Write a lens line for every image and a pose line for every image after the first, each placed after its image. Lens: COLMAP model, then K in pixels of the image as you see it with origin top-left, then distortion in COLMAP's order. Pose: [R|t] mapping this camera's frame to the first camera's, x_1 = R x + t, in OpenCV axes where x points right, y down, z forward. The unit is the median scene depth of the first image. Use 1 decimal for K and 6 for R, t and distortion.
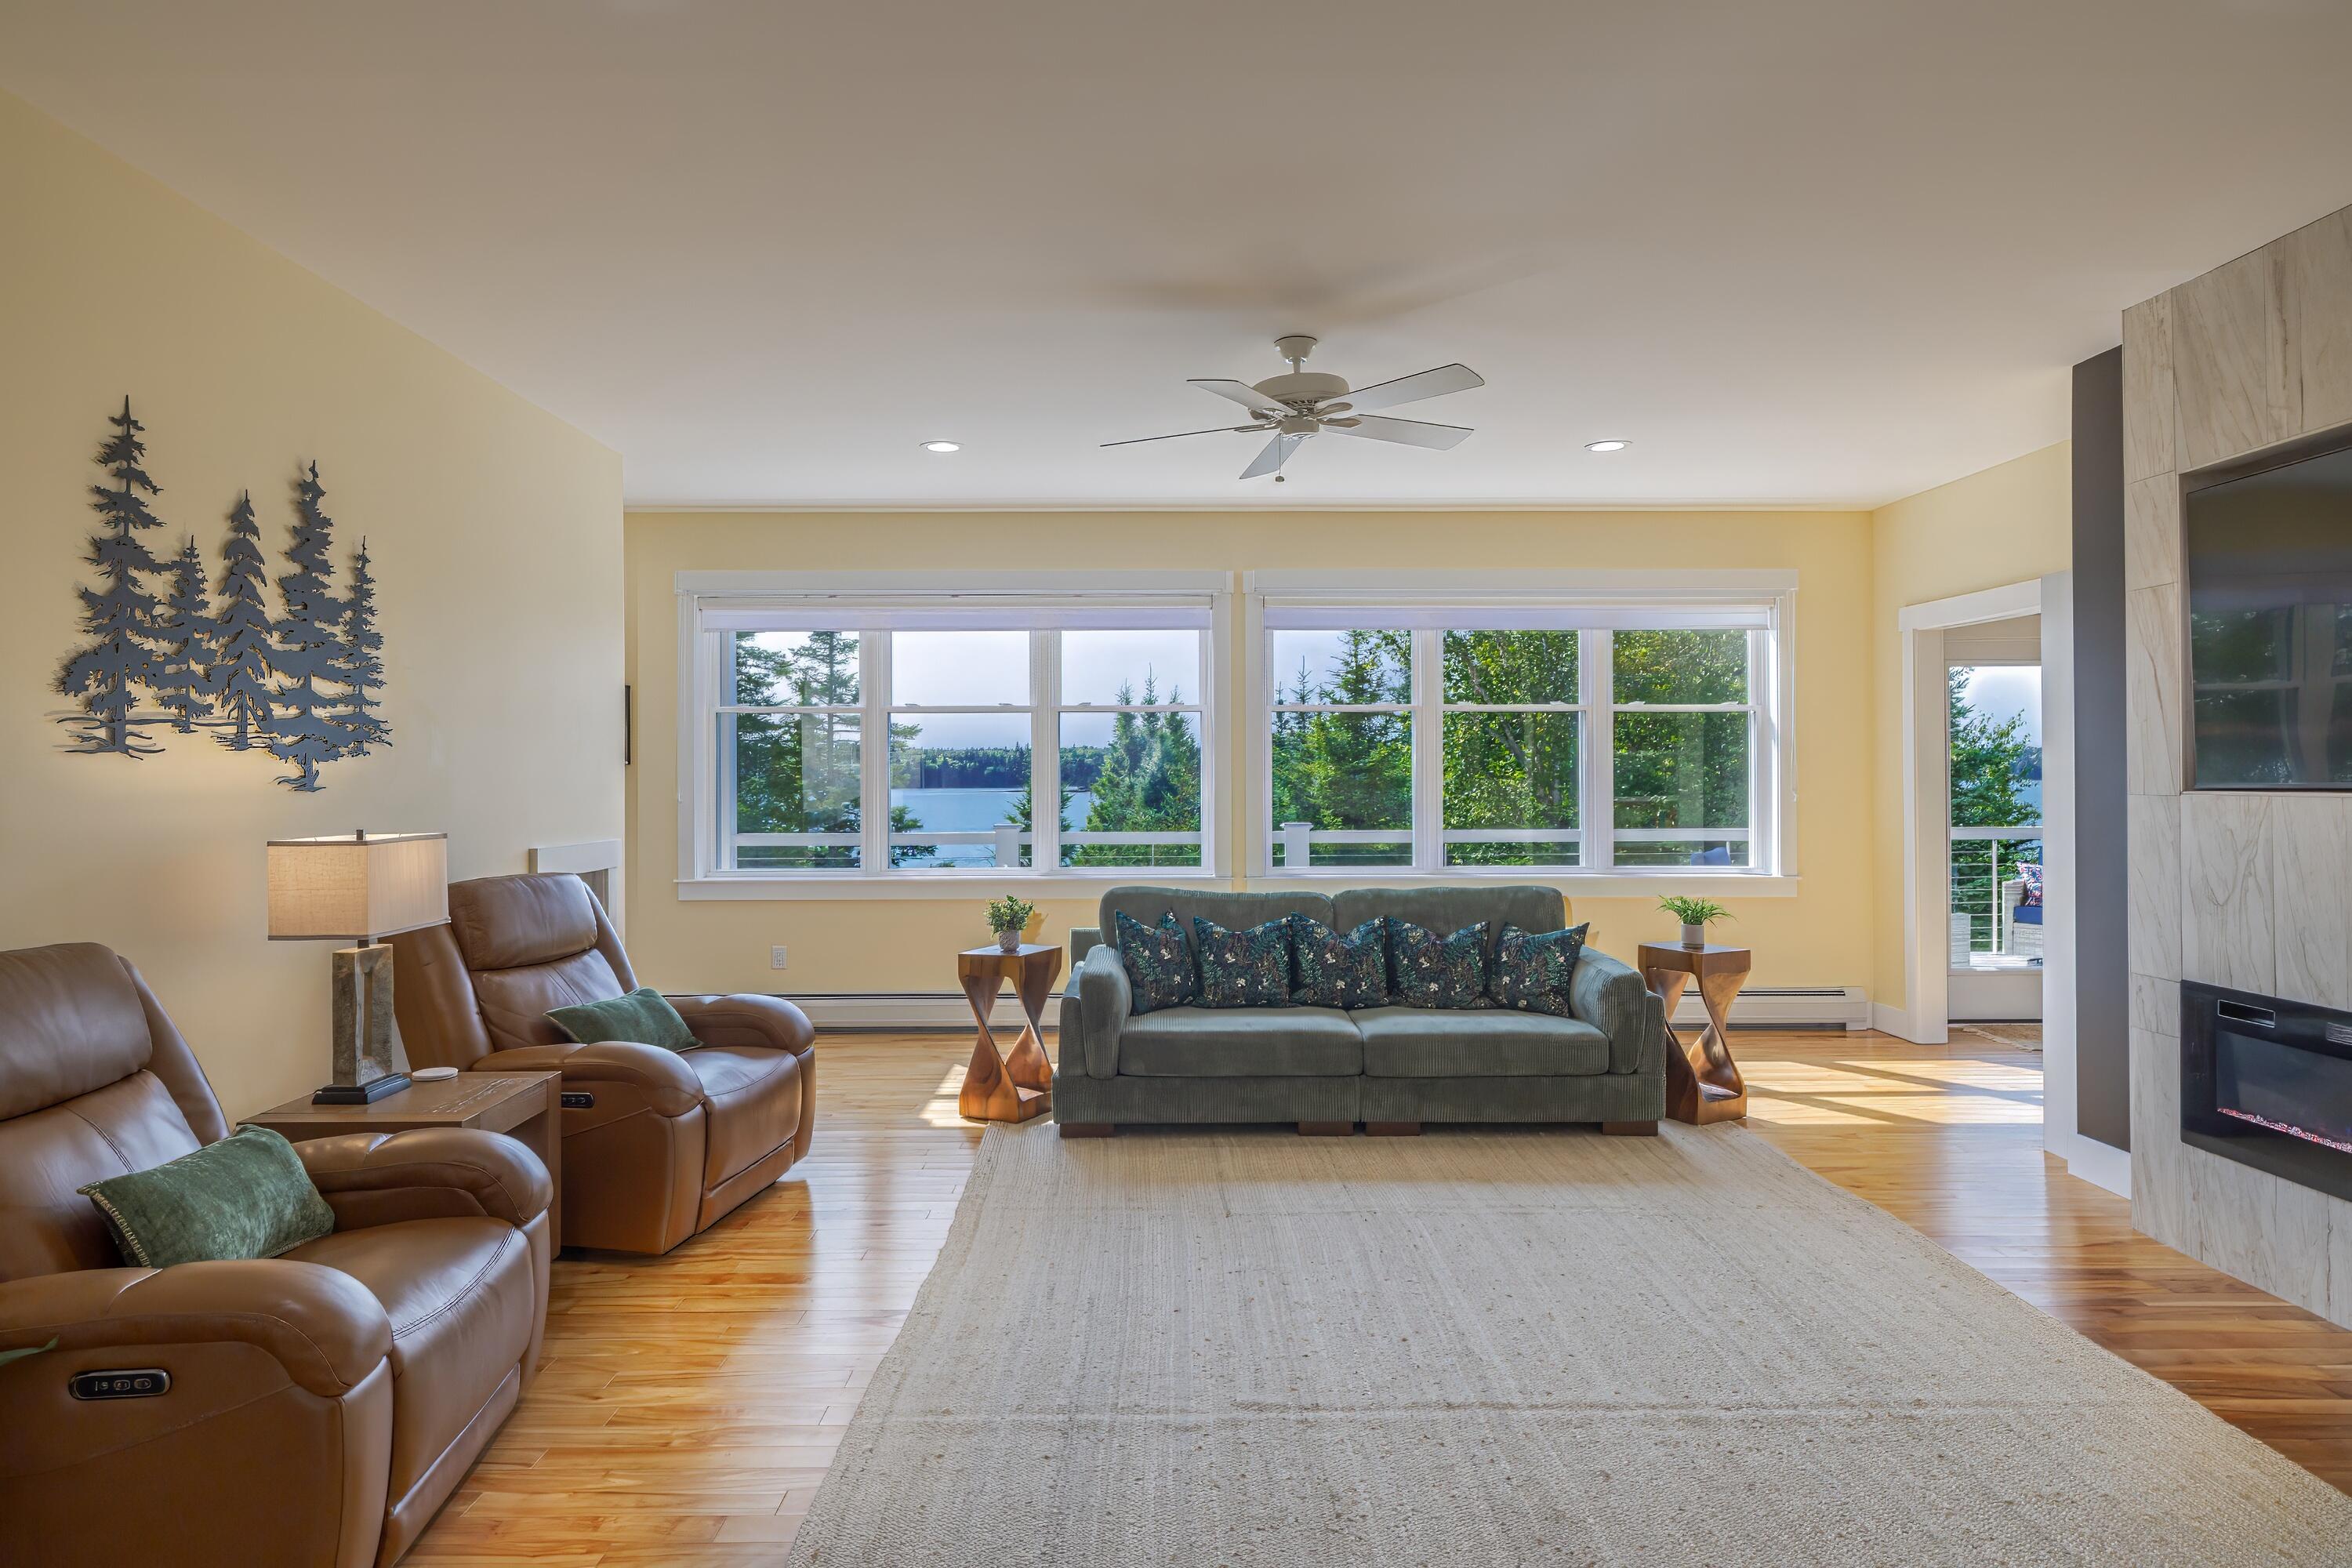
lens RADIAL K [[1329.4, 0, 1154.3], [0, 1329.4, 768.6], [0, 0, 1]] dist [0.000948, 0.000645]
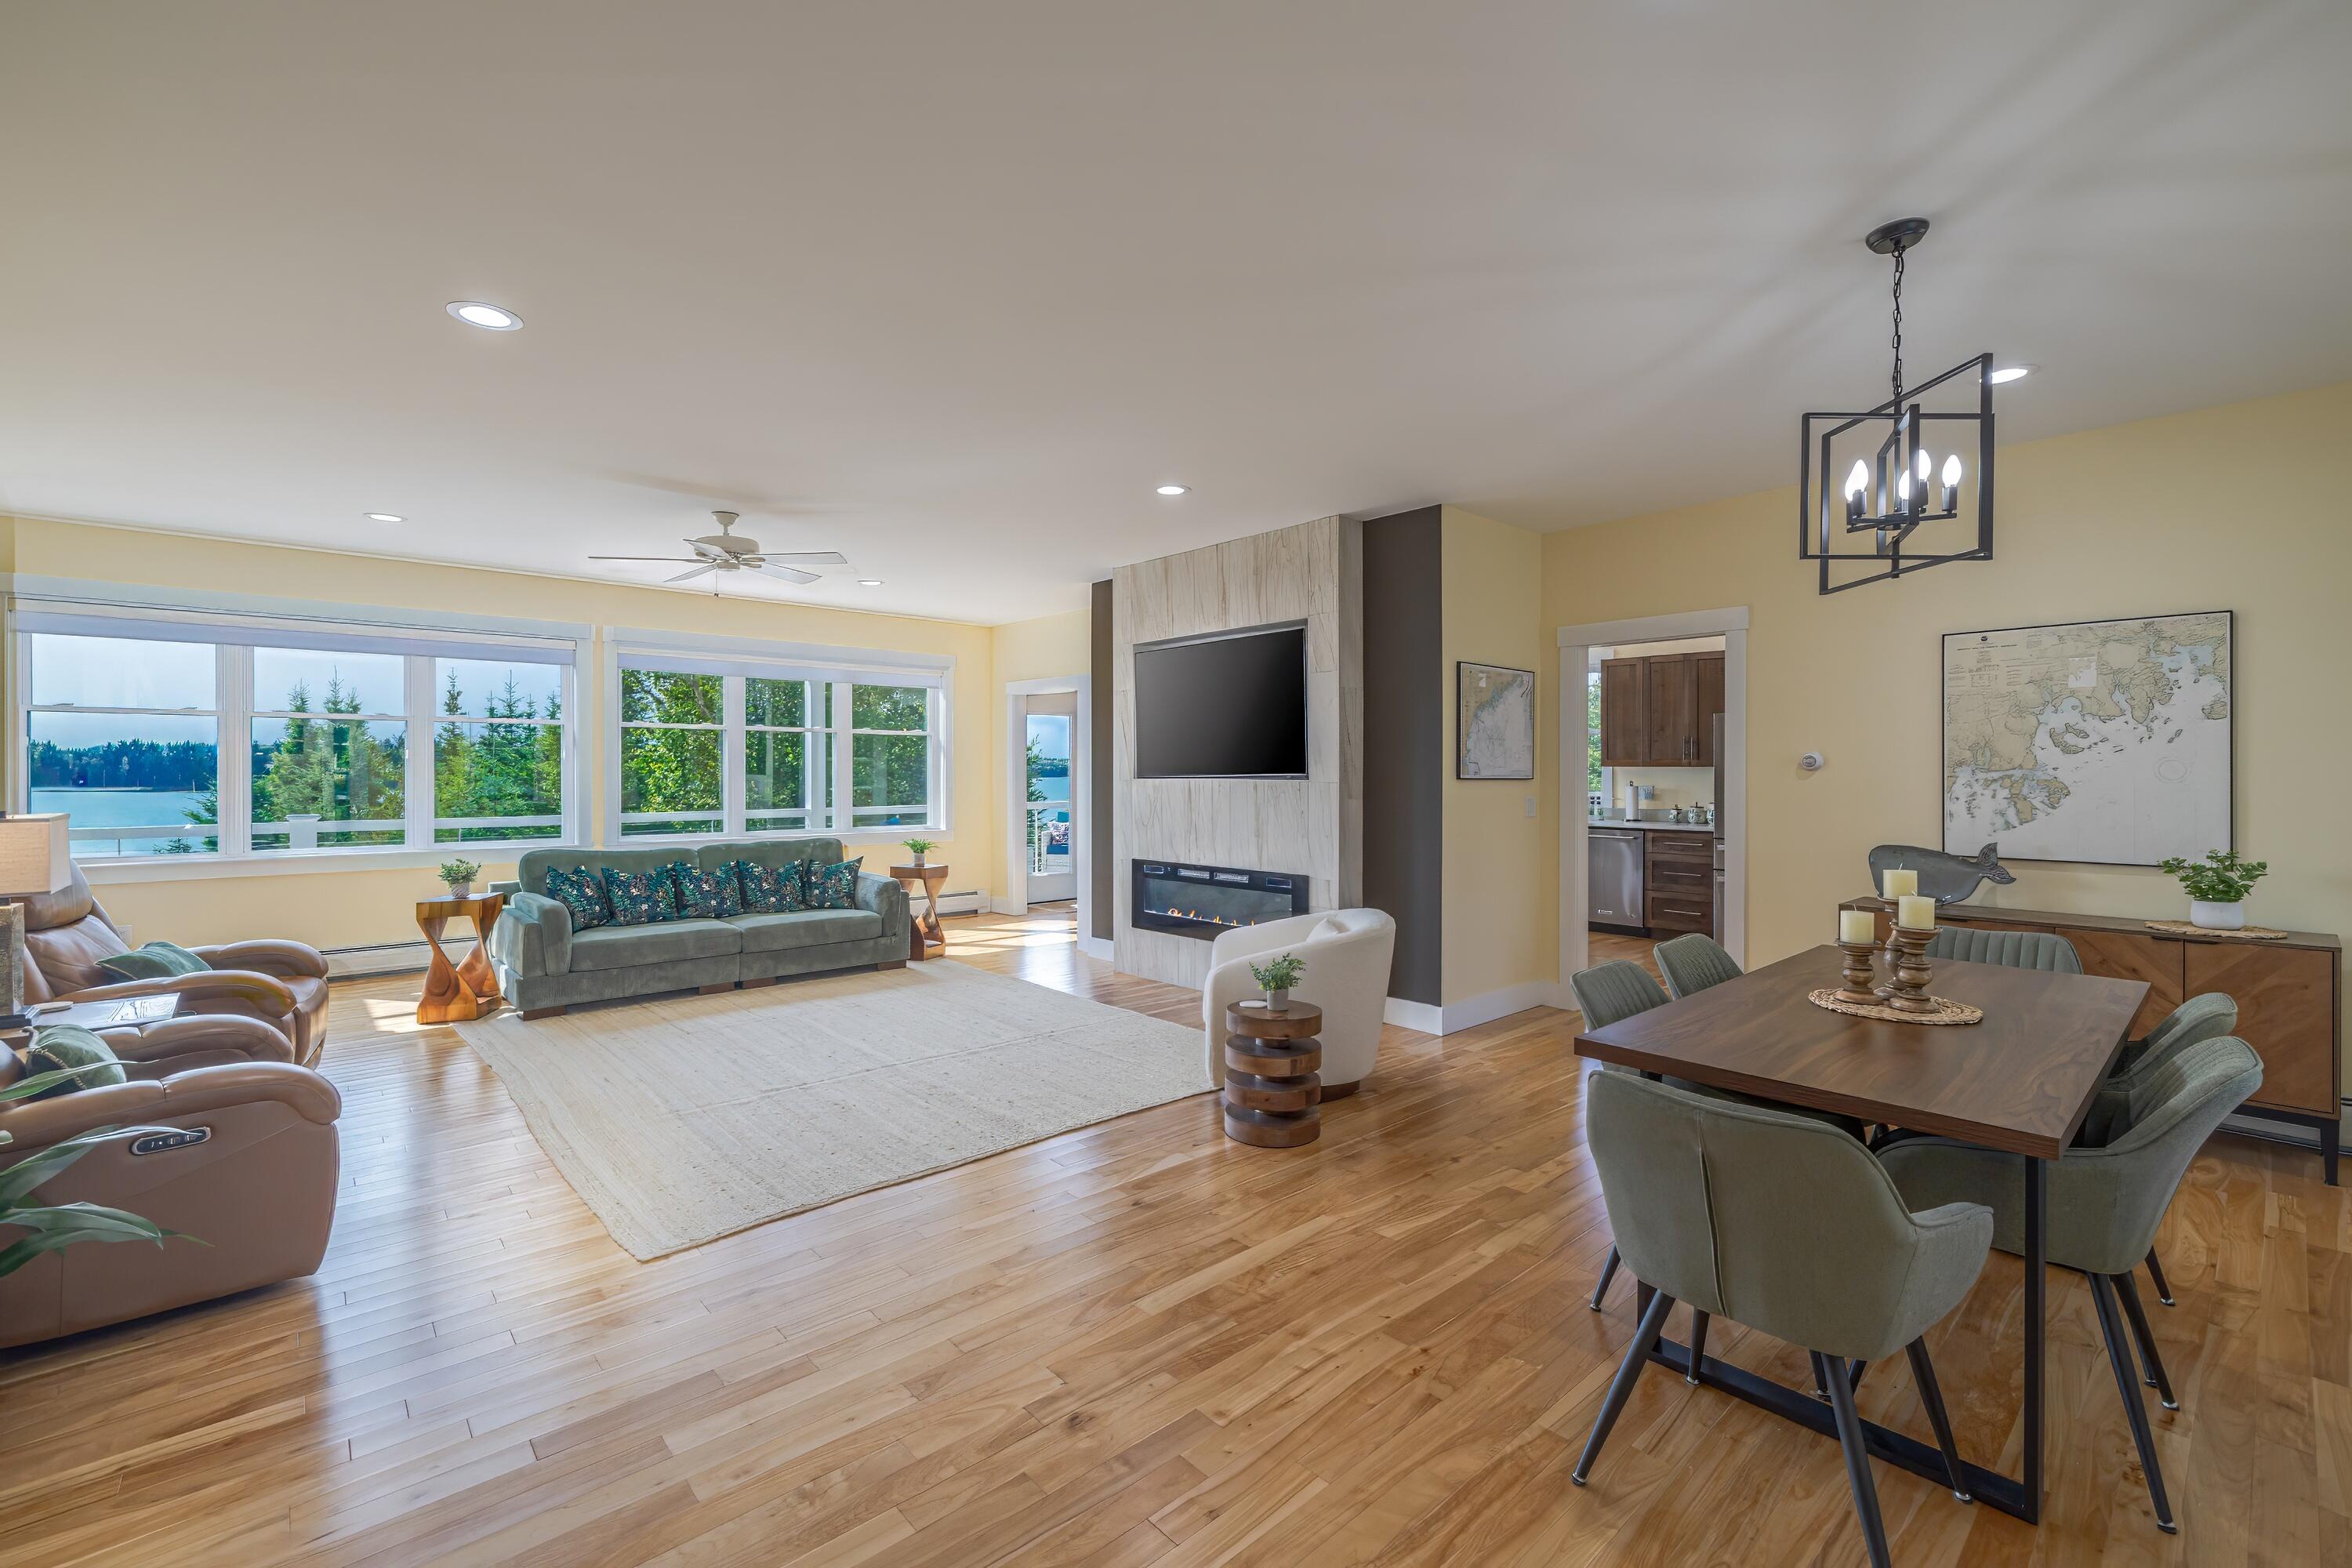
lens RADIAL K [[994.5, 0, 1169.2], [0, 994.5, 782.8], [0, 0, 1]] dist [-0.001032, 0.001180]
pose [[0.754683, -0.004687, 0.656073, -0.236815], [-0.004978, 0.999905, 0.012869, 0.001008], [-0.656071, -0.012978, 0.754588, -0.261929]]
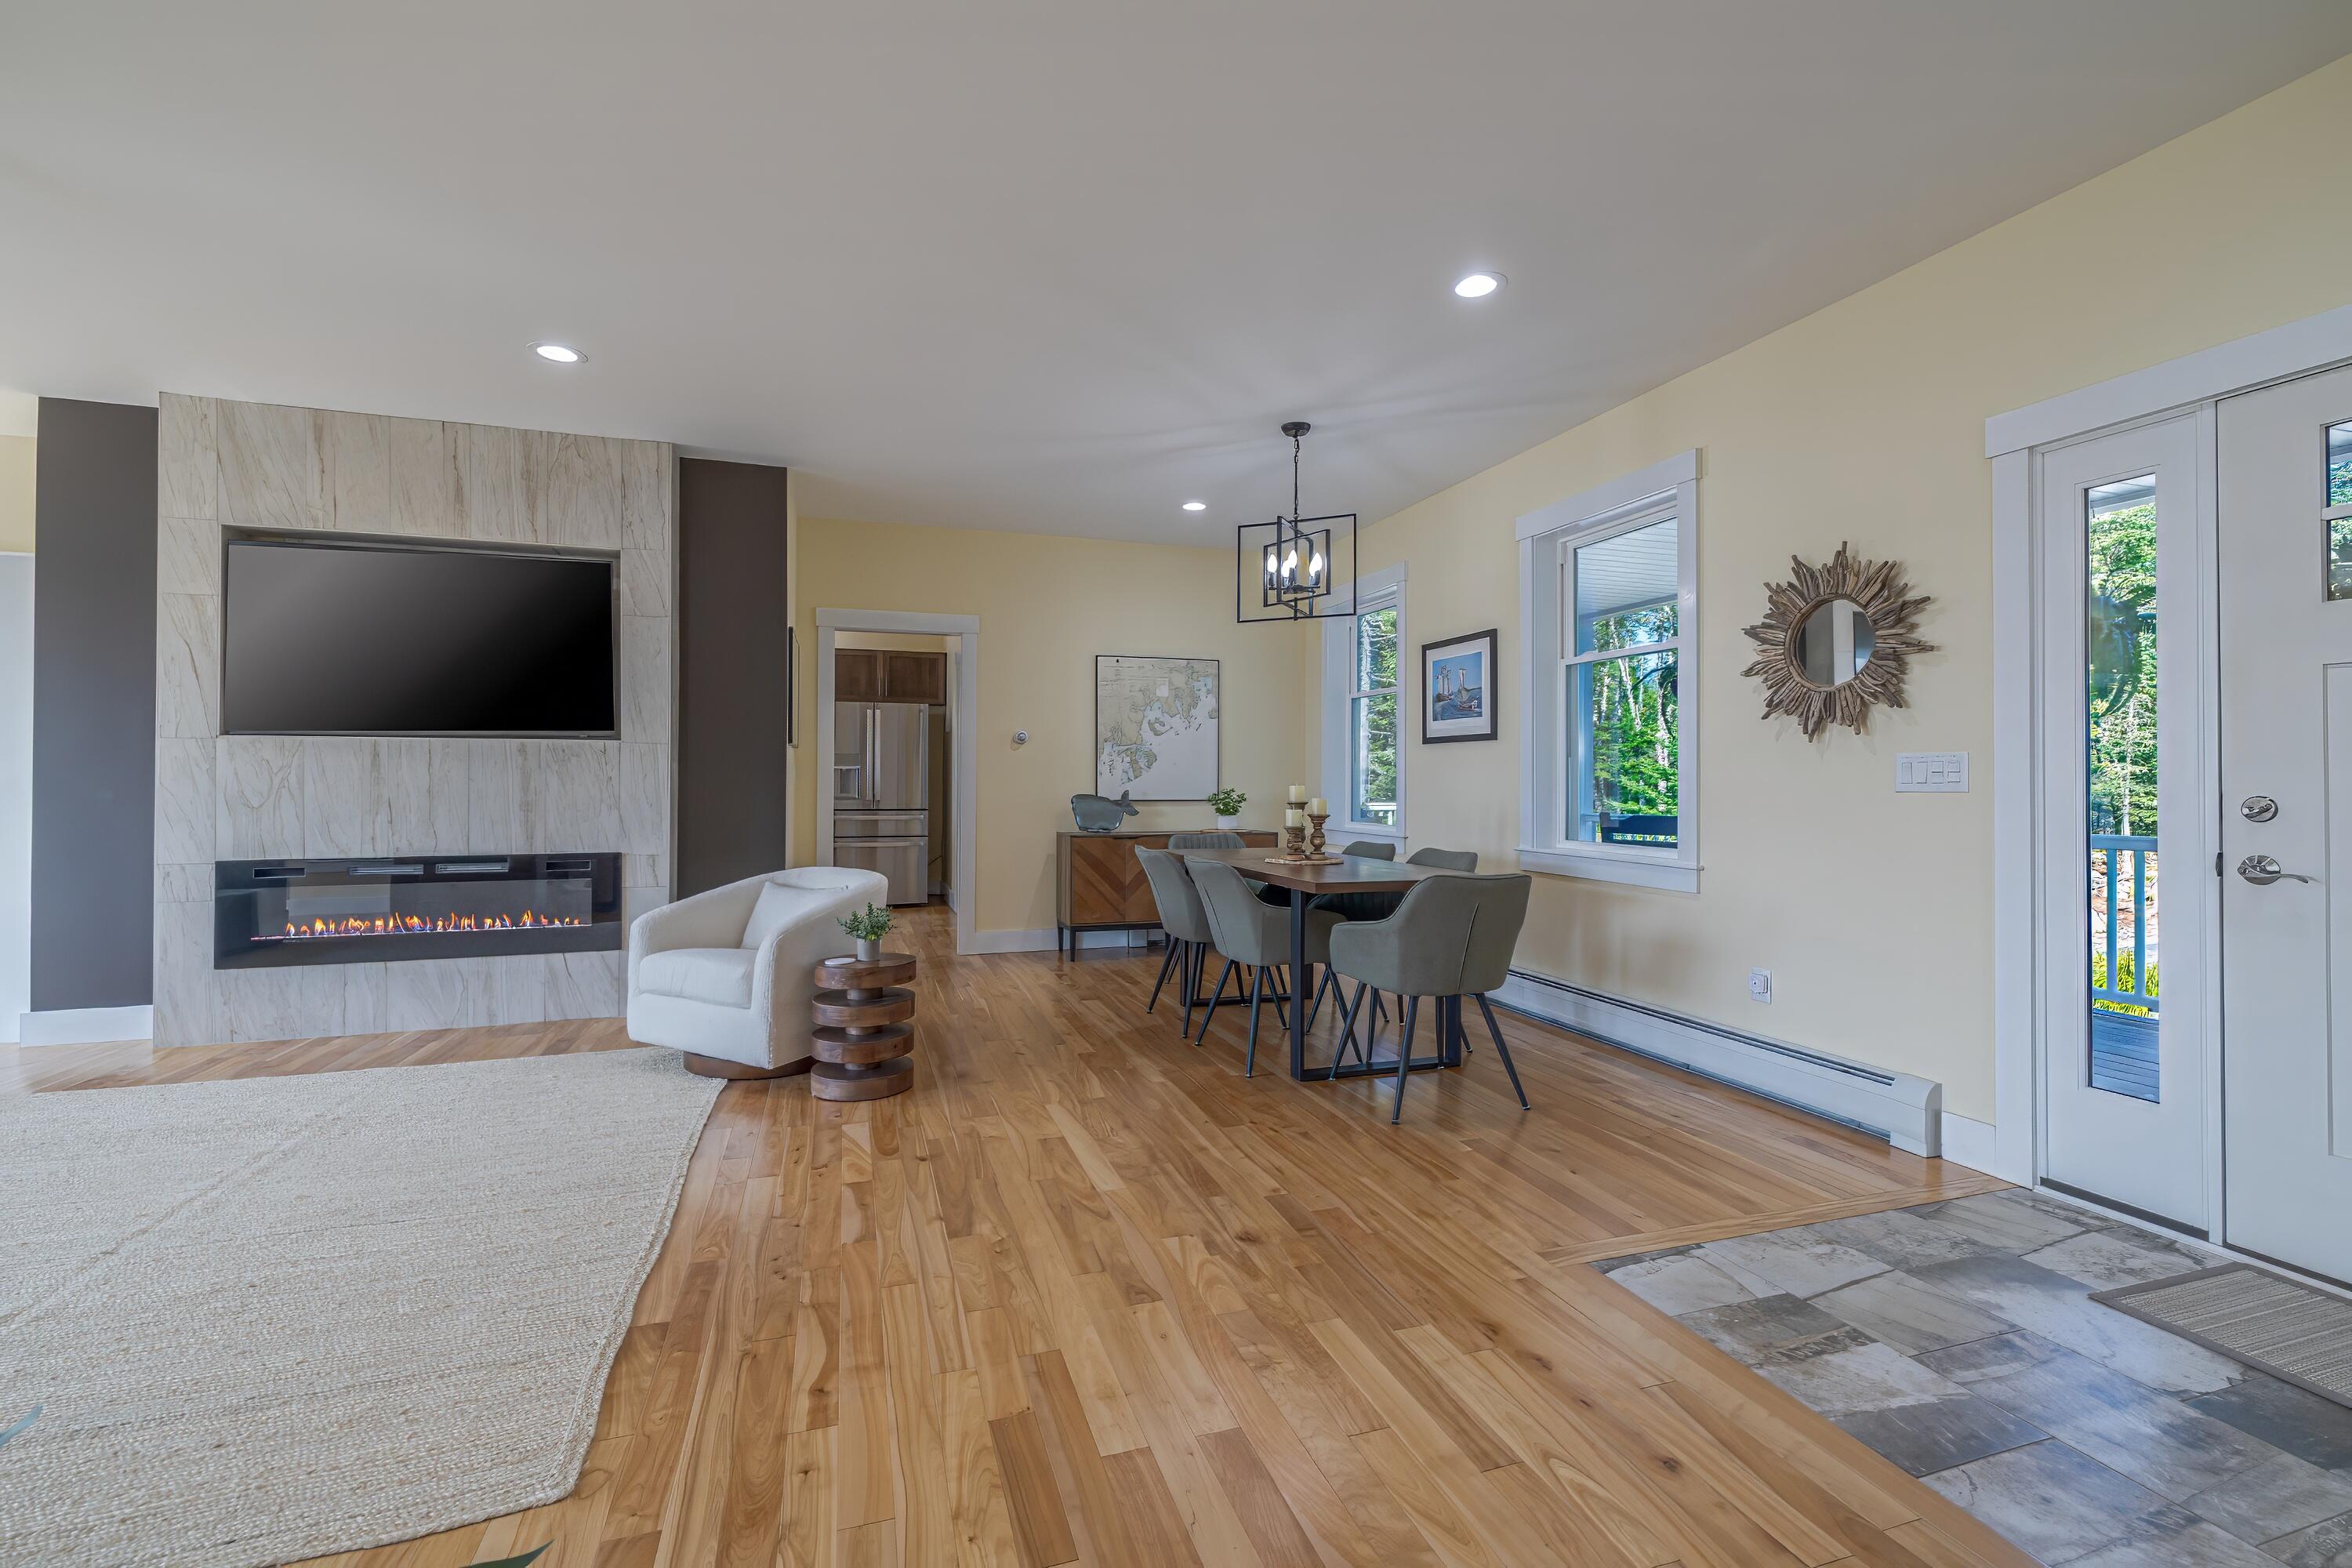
lens RADIAL K [[994.5, 0, 1173.6], [0, 994.5, 779.7], [0, 0, 1]] dist [-0.001032, 0.001180]
pose [[-0.294769, 0.000567, 0.955569, -0.436084], [-0.006416, 0.999976, -0.002573, 0.044574], [-0.955547, -0.006889, -0.294758, 0.212359]]
